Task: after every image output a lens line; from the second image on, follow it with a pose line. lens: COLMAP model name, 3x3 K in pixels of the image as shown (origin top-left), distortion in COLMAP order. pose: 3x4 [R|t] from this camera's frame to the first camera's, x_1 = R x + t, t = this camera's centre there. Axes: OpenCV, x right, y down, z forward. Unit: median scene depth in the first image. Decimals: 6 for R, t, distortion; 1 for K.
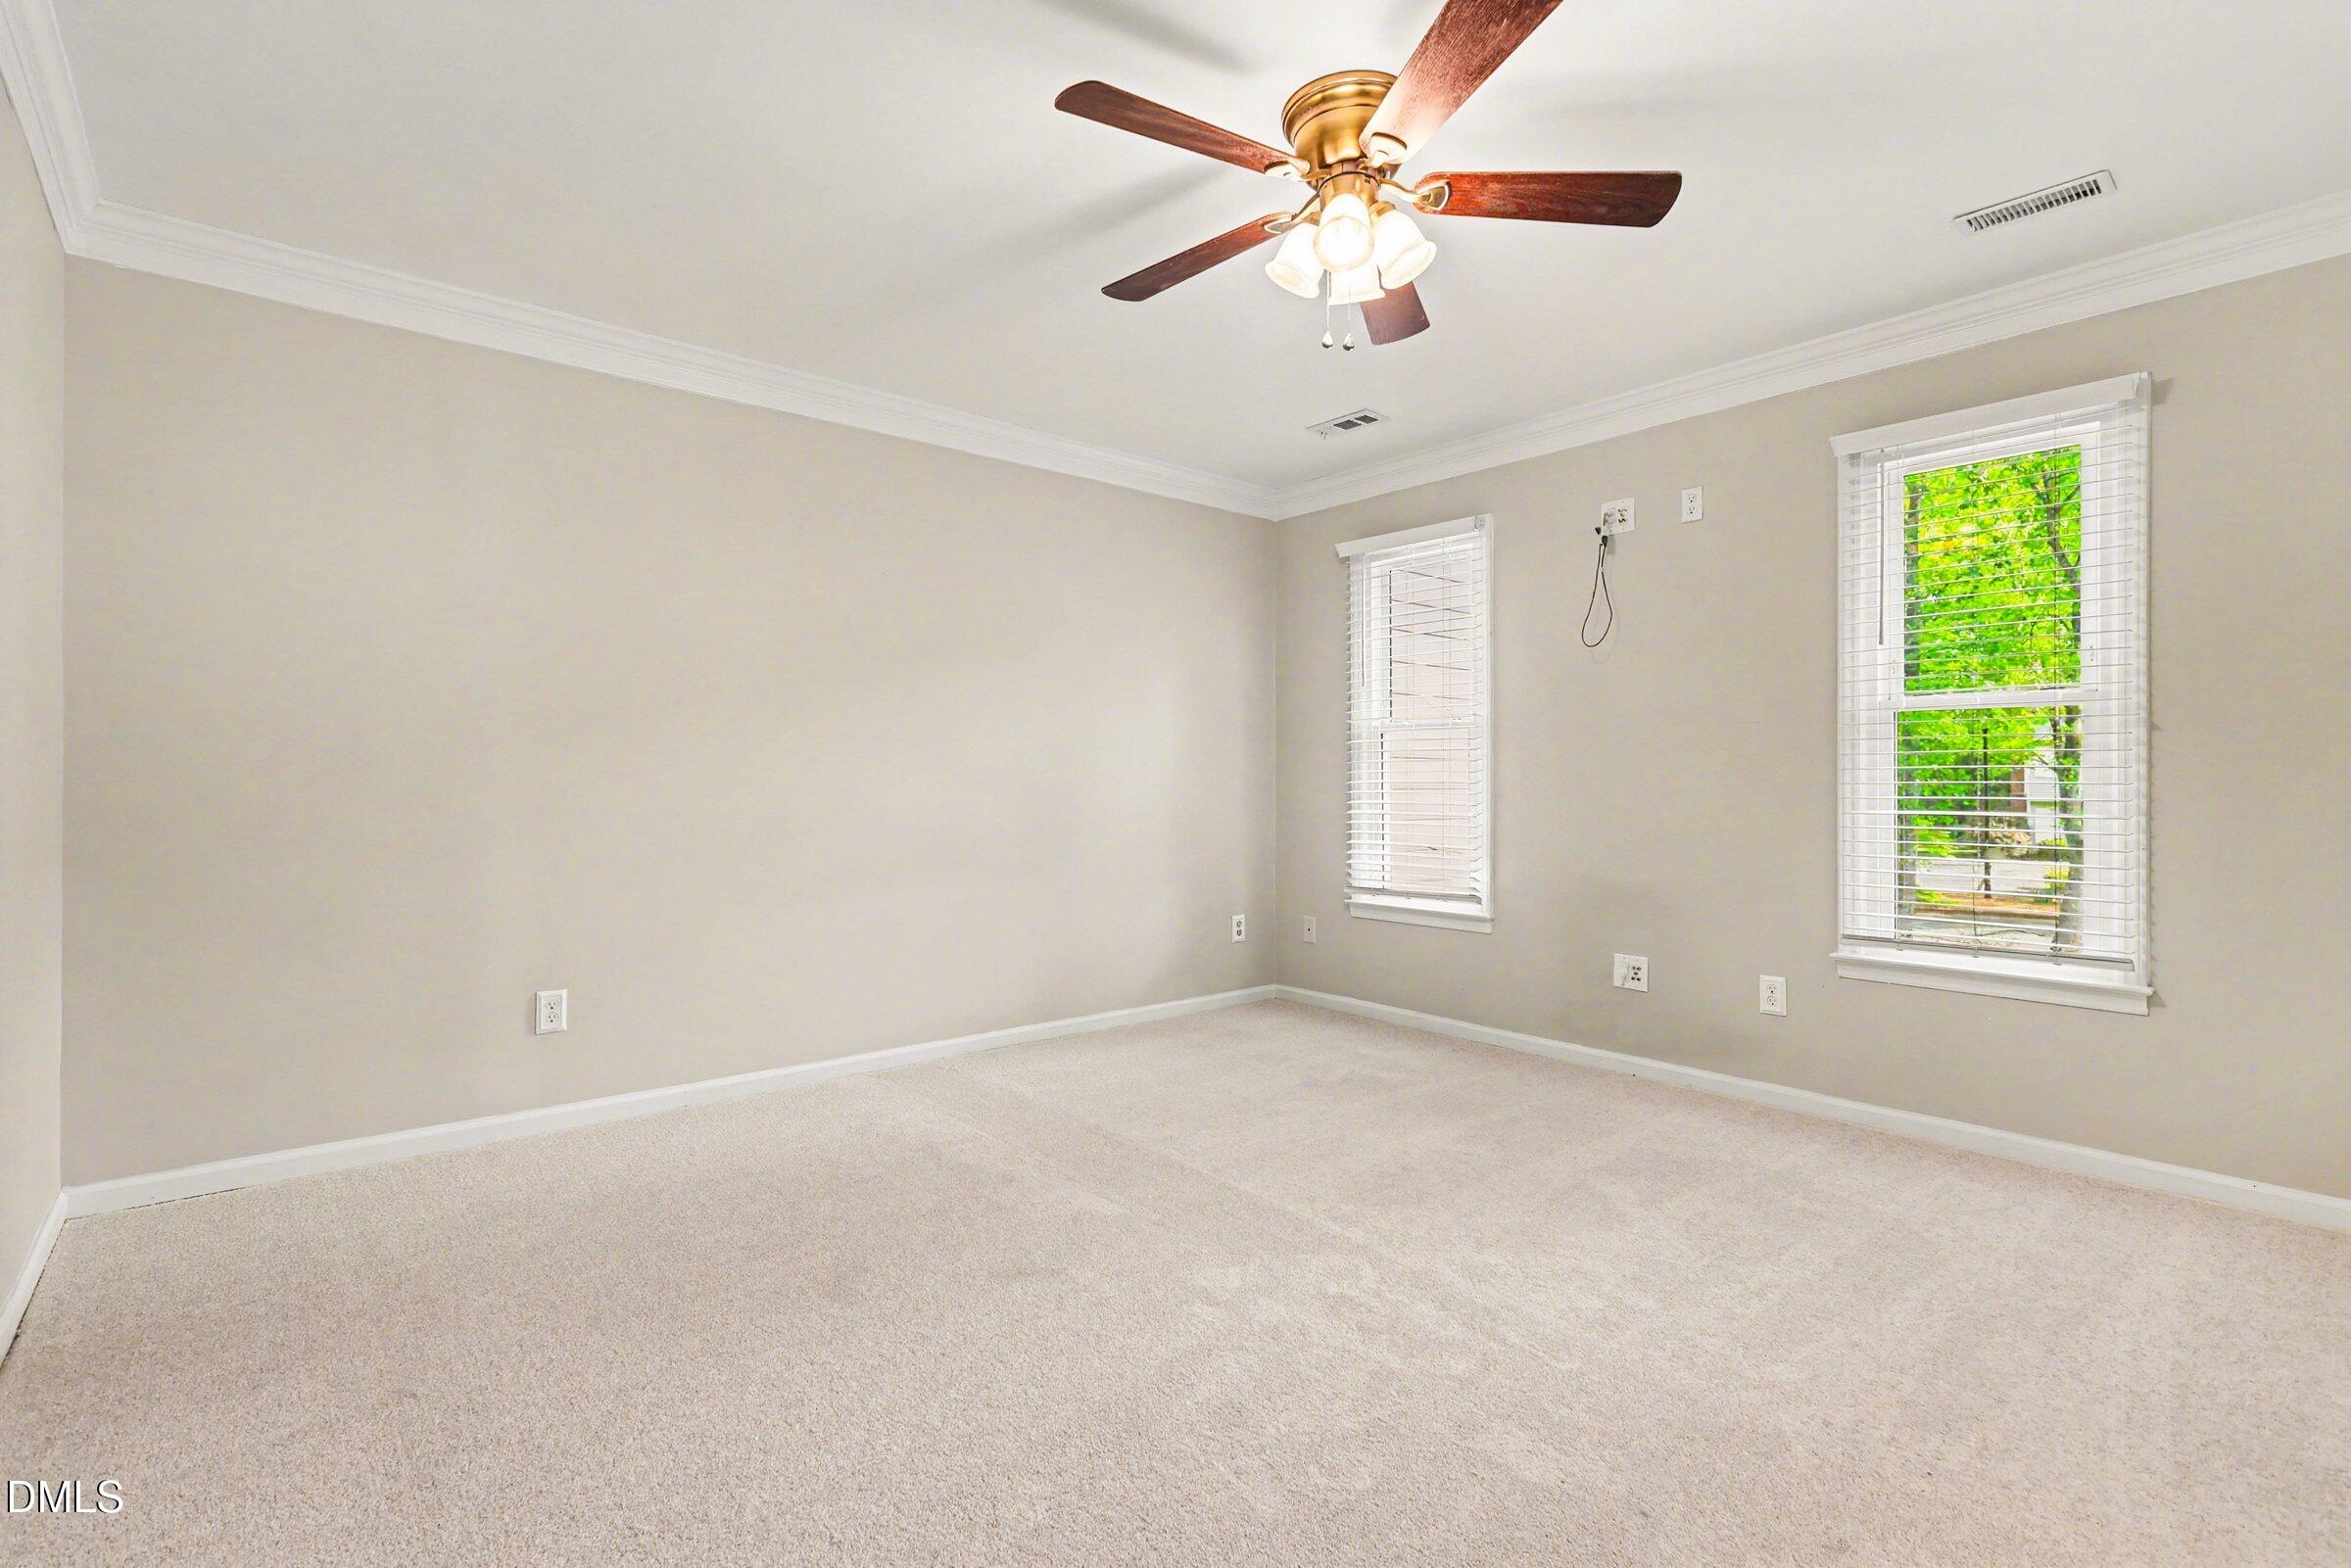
lens RADIAL K [[1109.2, 0, 1182.1], [0, 1109.2, 786.7], [0, 0, 1]] dist [0.009055, -0.000937]
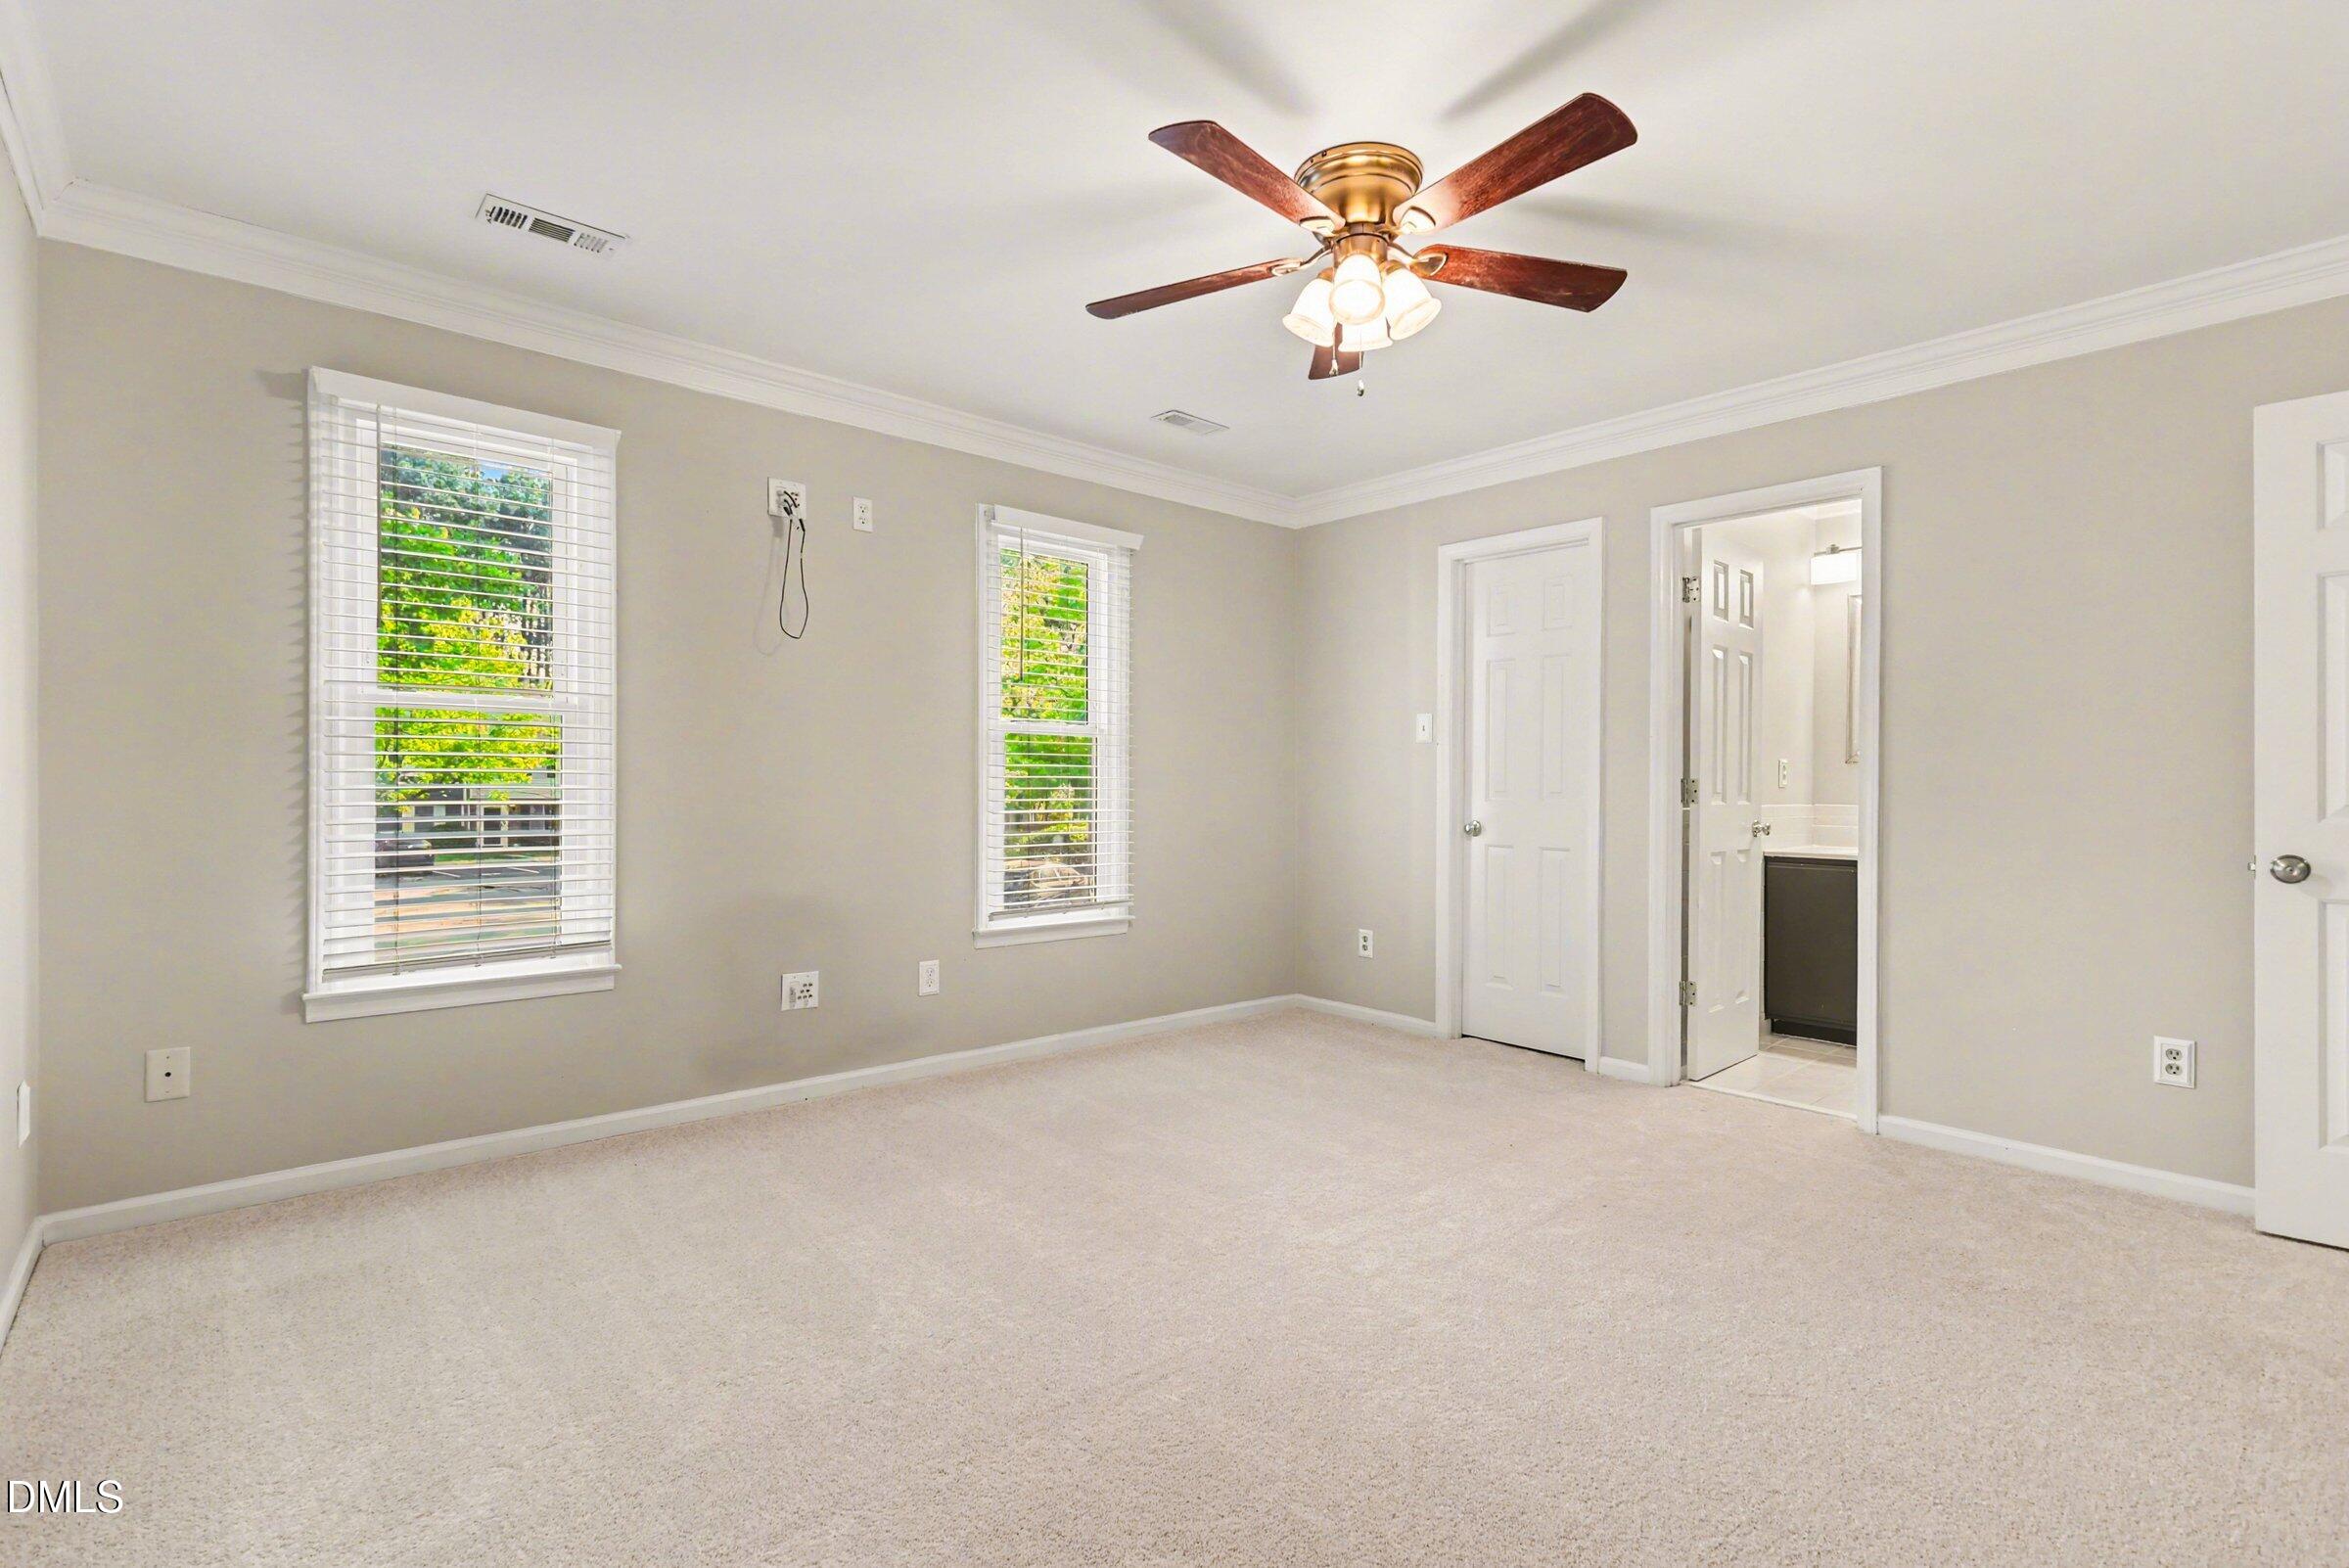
lens RADIAL K [[1108.3, 0, 1218.5], [0, 1108.3, 793.1], [0, 0, 1]] dist [0.009055, -0.000937]
pose [[-0.044986, -0.009871, 0.998939, -0.578125], [-0.002169, 0.999950, 0.009783, -0.010428], [-0.998985, -0.001727, -0.045005, 0.732503]]
